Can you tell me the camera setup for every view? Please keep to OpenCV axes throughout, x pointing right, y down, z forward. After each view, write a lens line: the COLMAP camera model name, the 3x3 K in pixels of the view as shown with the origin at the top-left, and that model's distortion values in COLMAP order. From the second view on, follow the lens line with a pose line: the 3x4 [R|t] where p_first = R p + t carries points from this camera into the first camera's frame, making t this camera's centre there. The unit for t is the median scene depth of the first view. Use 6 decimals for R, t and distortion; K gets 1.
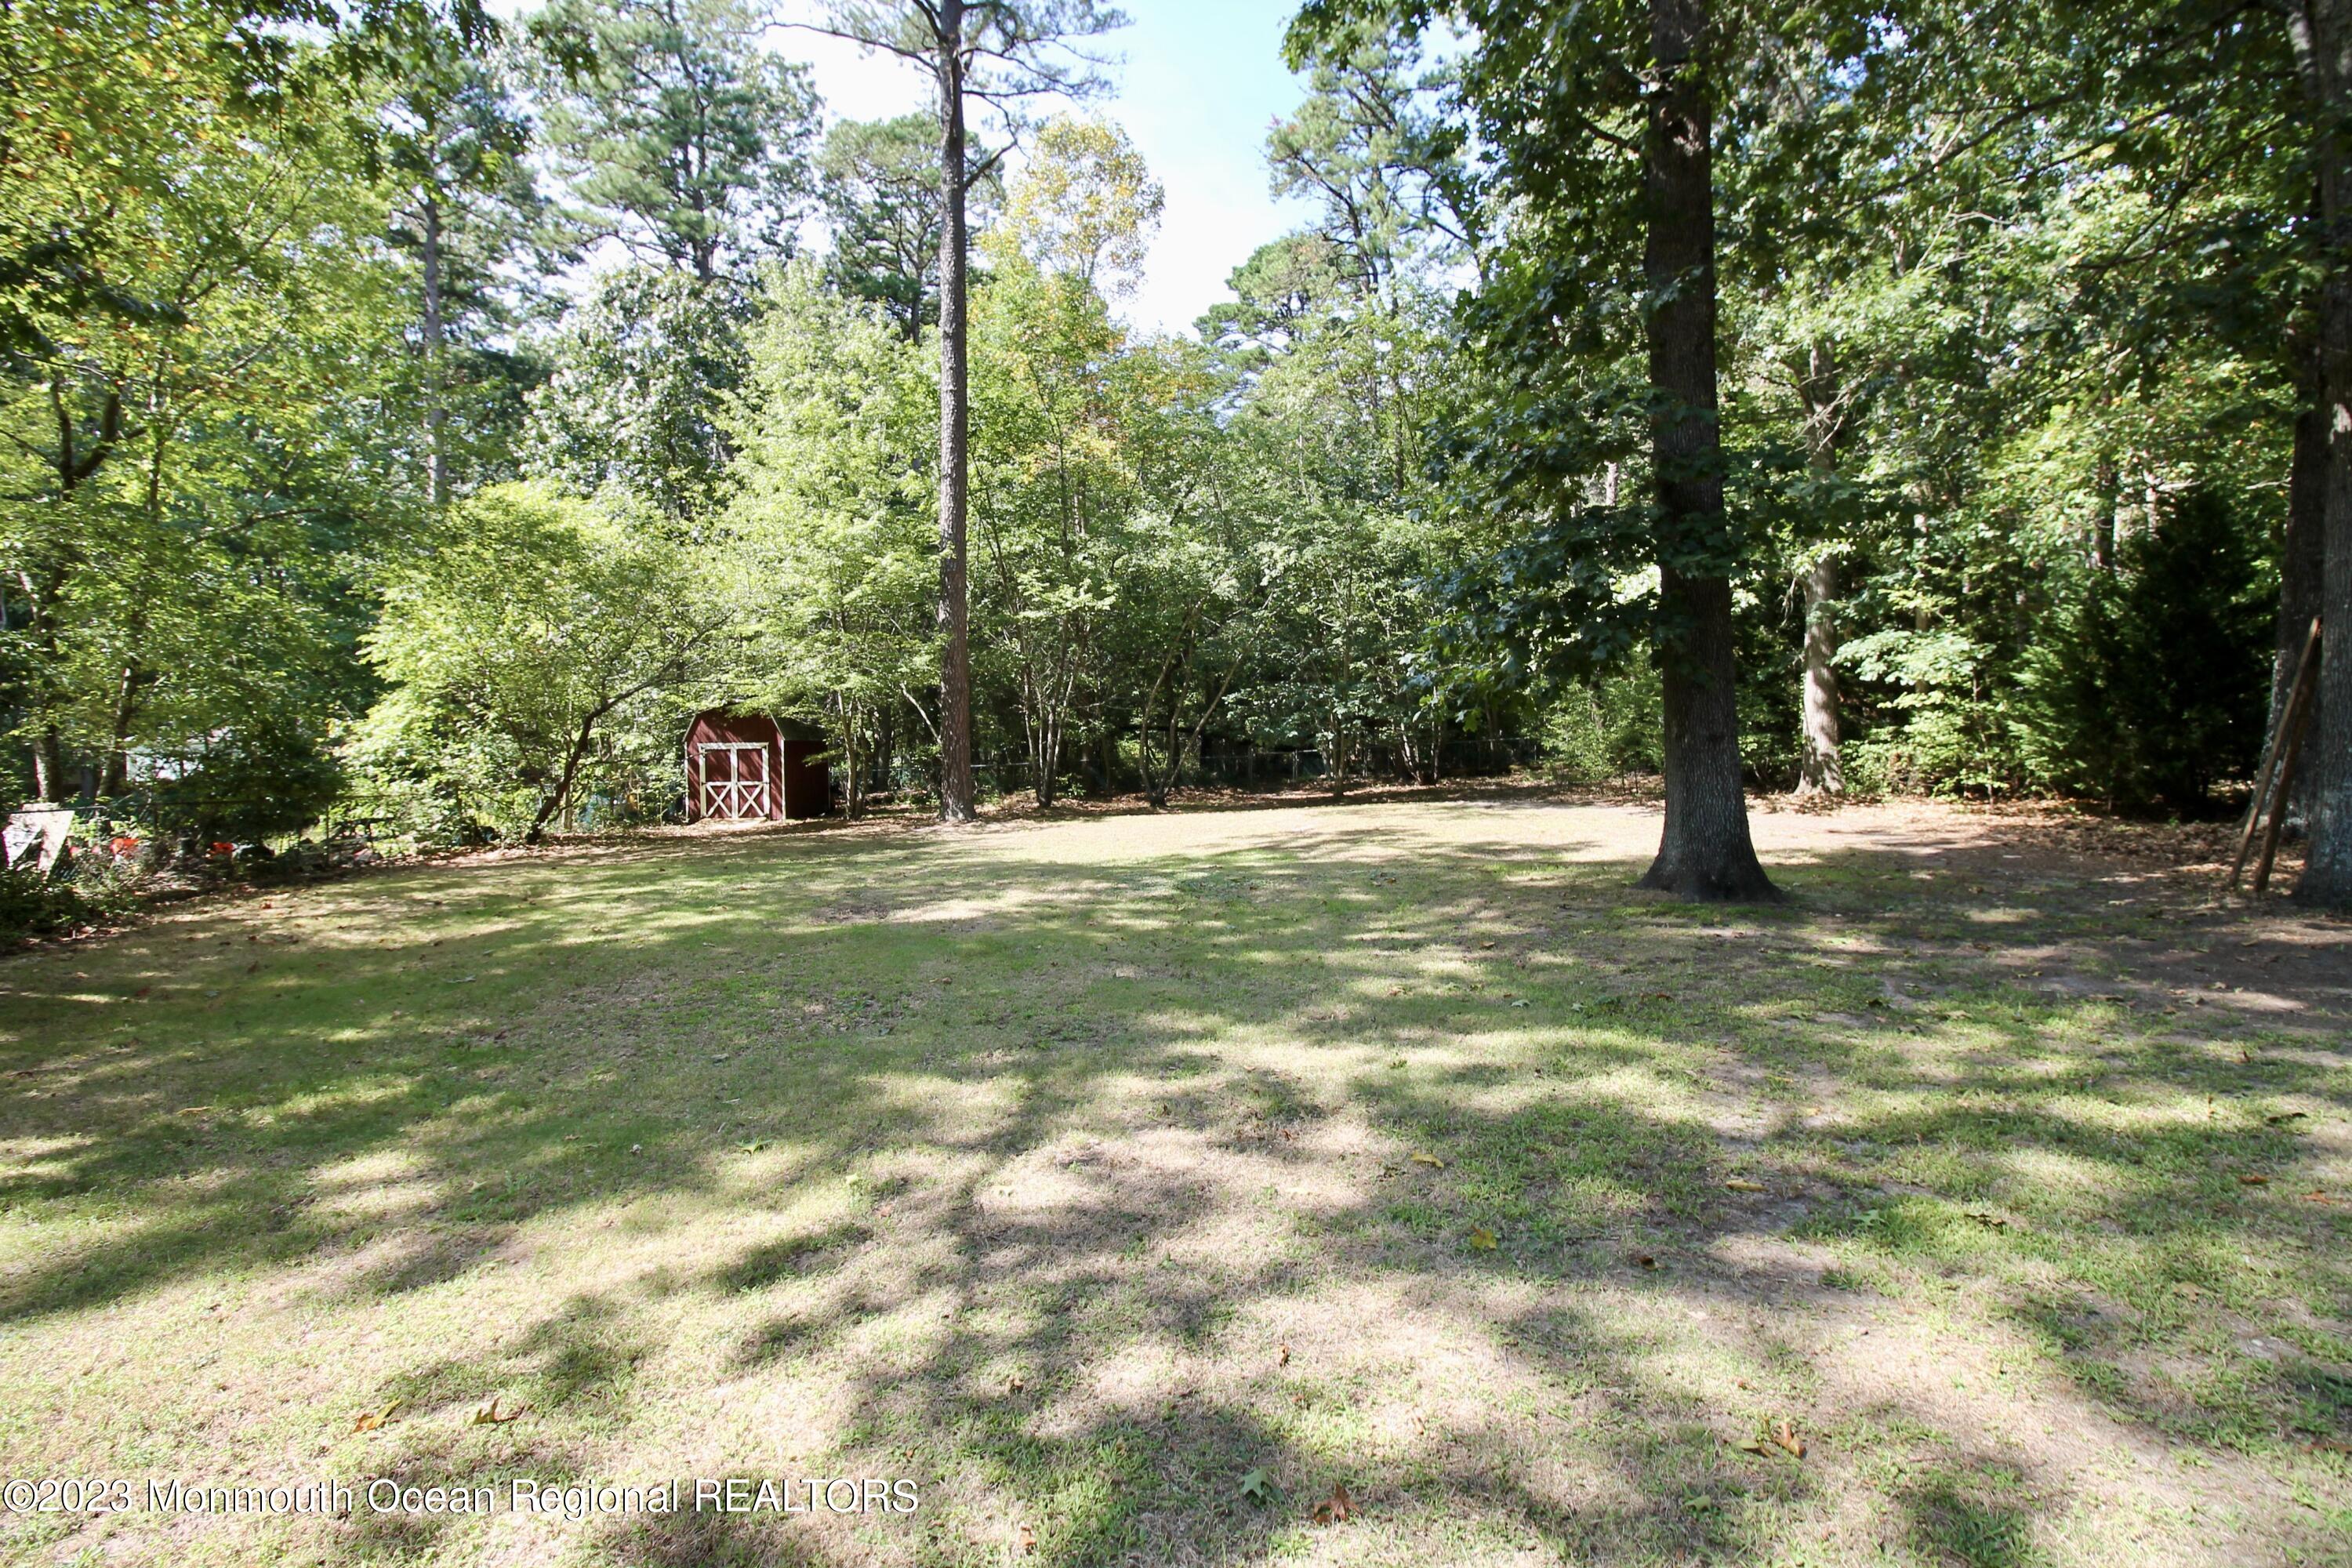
lens RADIAL K [[1094.2, 0, 1191.5], [0, 1094.2, 768.5], [0, 0, 1]] dist [-0.004414, -0.011456]
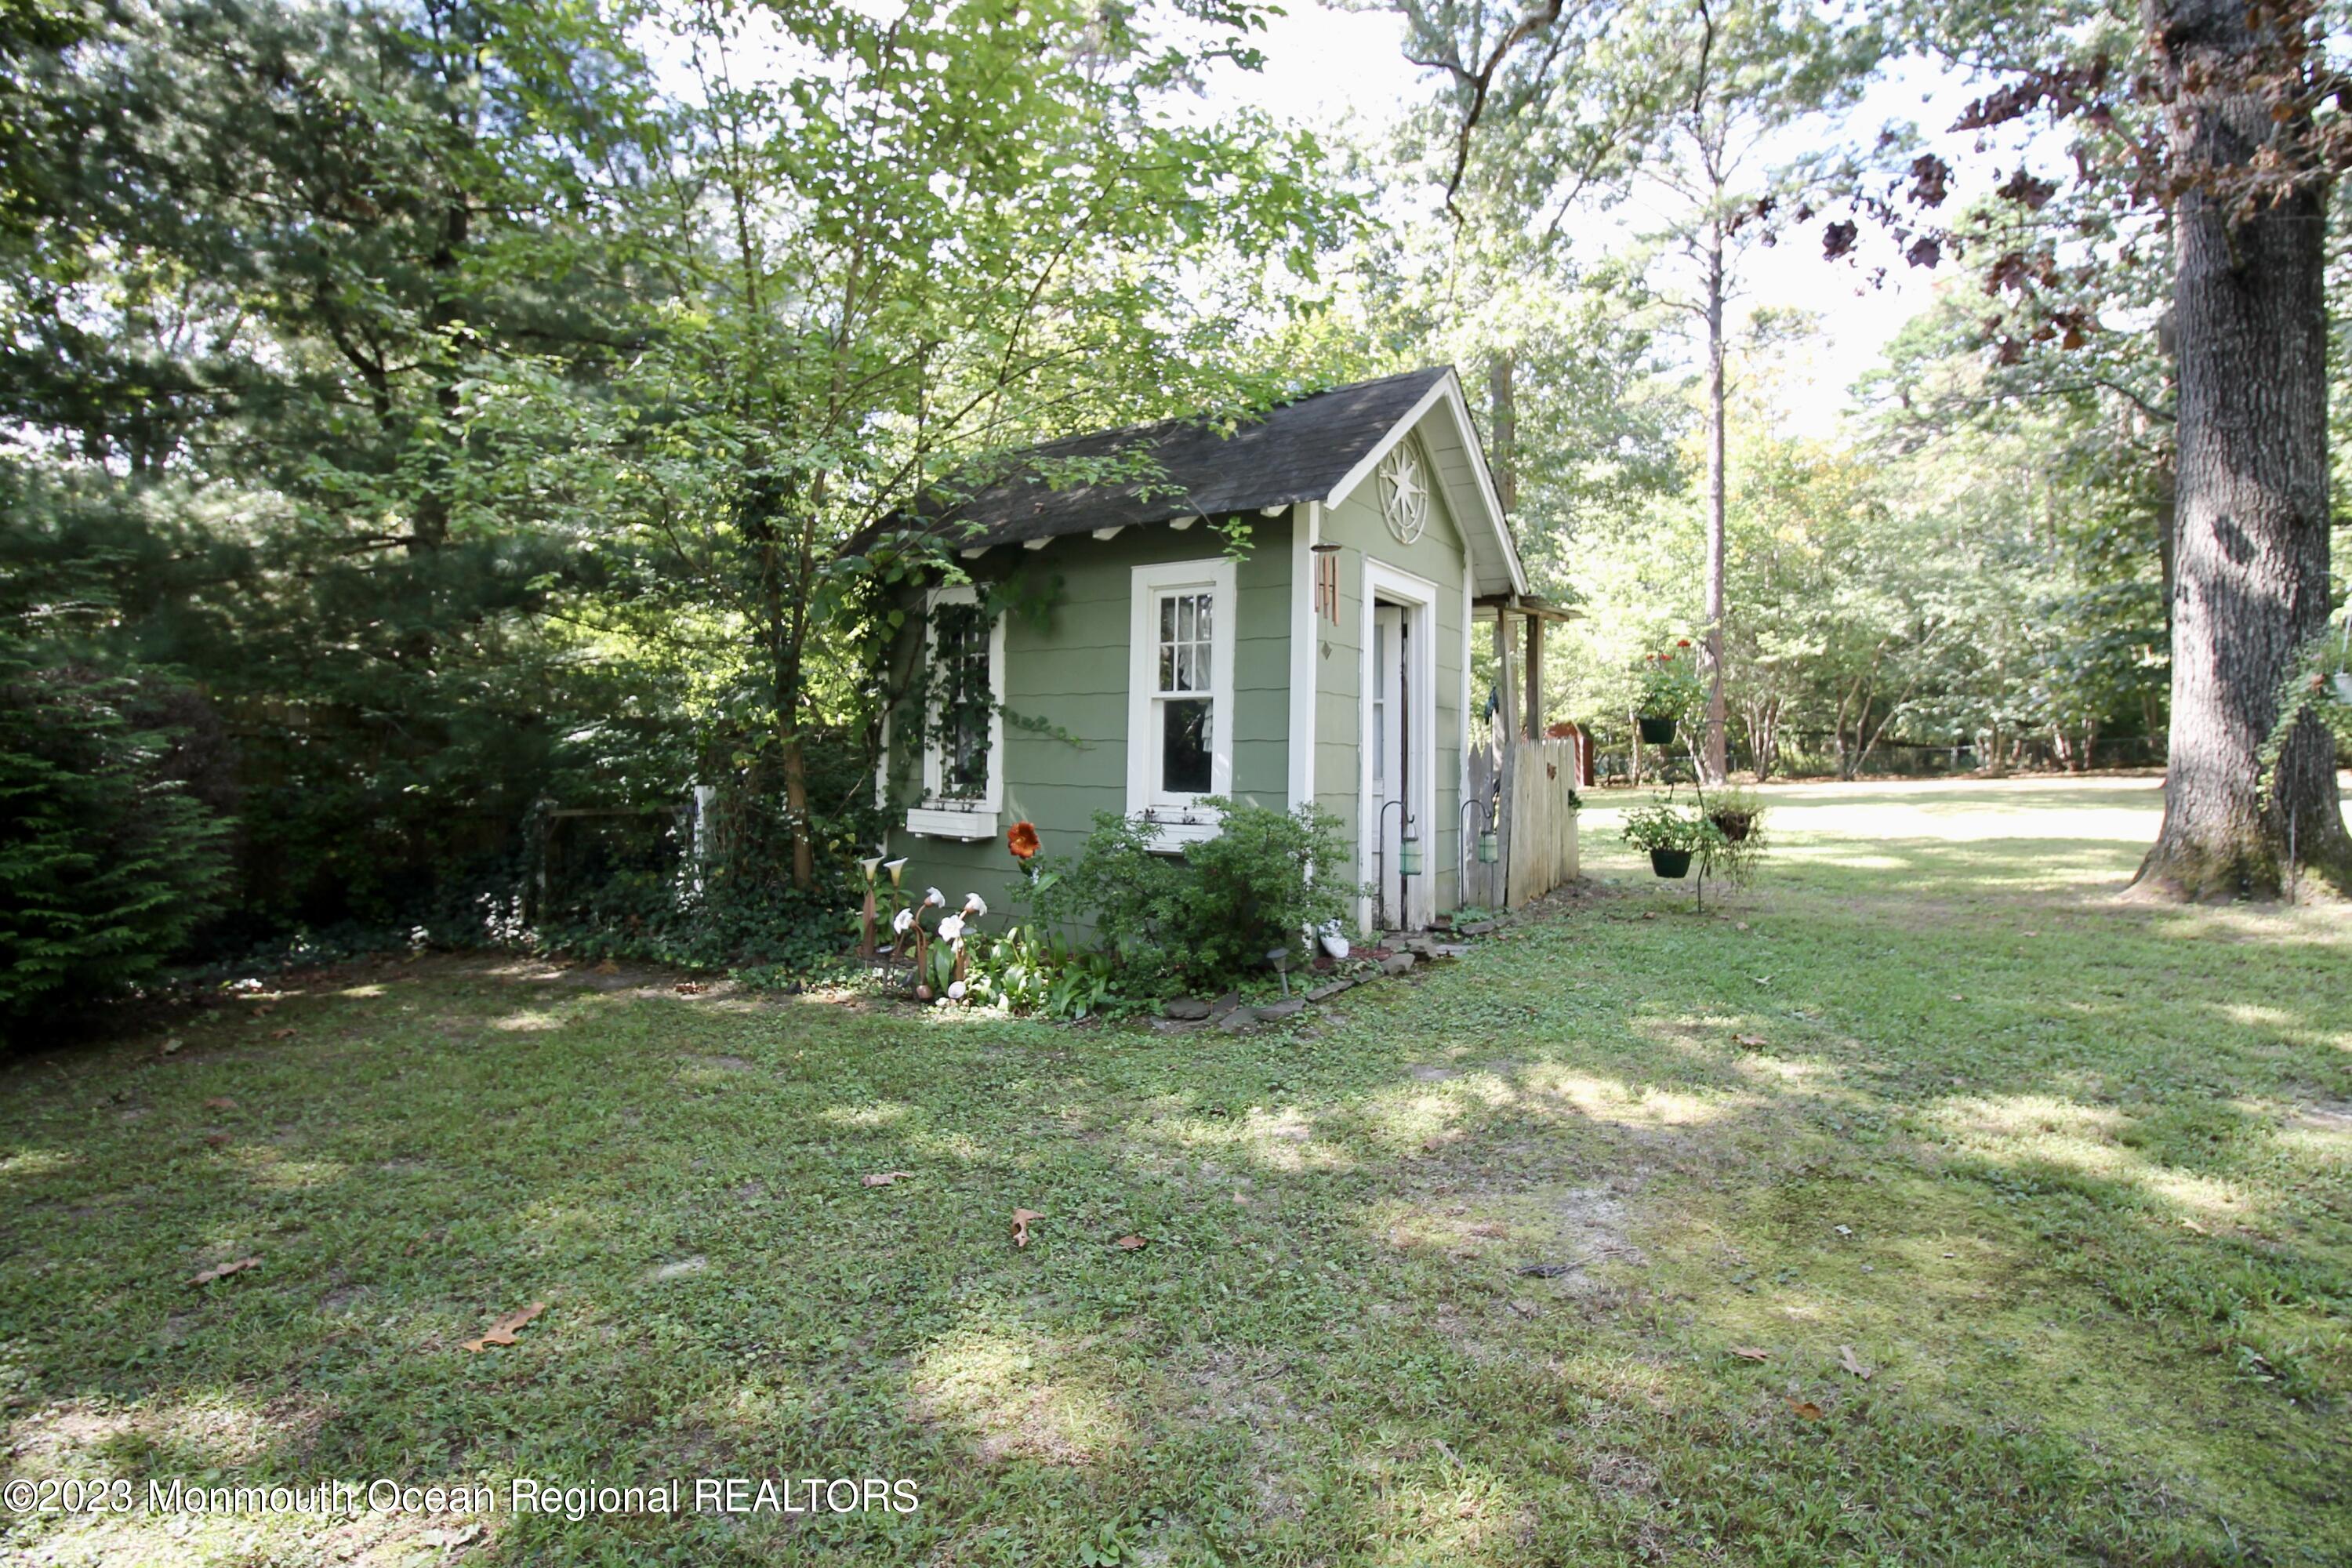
lens RADIAL K [[1094.2, 0, 1198.6], [0, 1094.2, 756.5], [0, 0, 1]] dist [-0.004414, -0.011456]
pose [[0.879860, -0.000193, -0.475233, -0.110966], [-0.011176, 0.999715, -0.021096, 0.045570], [0.475102, 0.023873, 0.879607, -0.779987]]
